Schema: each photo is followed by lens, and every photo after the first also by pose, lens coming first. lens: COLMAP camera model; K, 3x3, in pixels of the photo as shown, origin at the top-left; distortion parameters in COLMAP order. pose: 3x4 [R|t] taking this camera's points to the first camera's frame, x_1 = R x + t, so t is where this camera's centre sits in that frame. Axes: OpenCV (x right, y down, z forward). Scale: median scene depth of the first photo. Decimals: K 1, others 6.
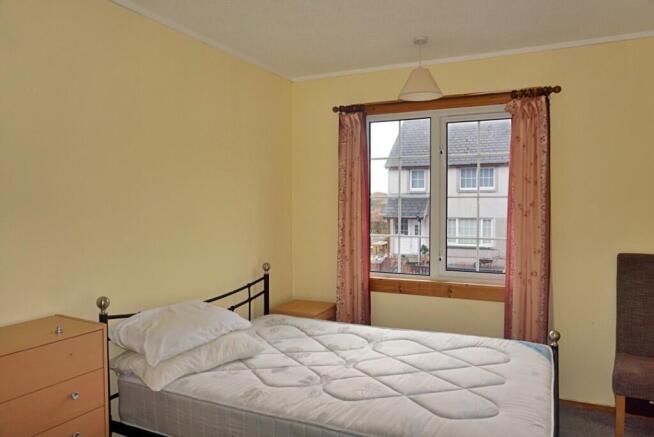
lens RADIAL K [[465.6, 0, 327.0], [0, 465.6, 218.5], [0, 0, 1]] dist [-0.060883, 0.000914]
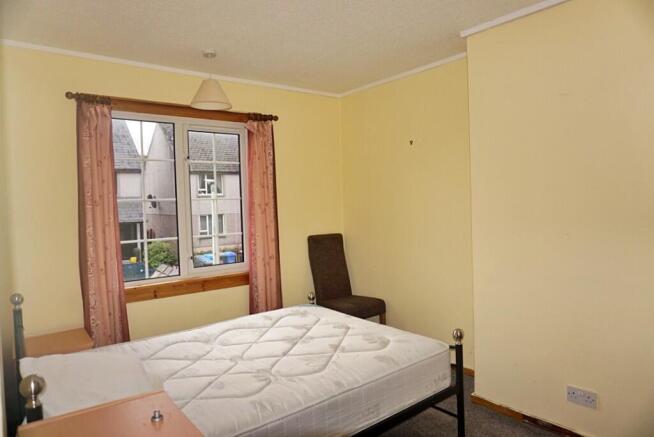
lens RADIAL K [[436.0, 0, 327.0], [0, 436.0, 218.5], [0, 0, 1]] dist [-0.007839, -0.001038]
pose [[0.436511, -0.047012, 0.898470, -0.587360], [0.057363, 0.998056, 0.024354, -0.010793], [-0.897869, 0.040908, 0.438359, 0.310989]]
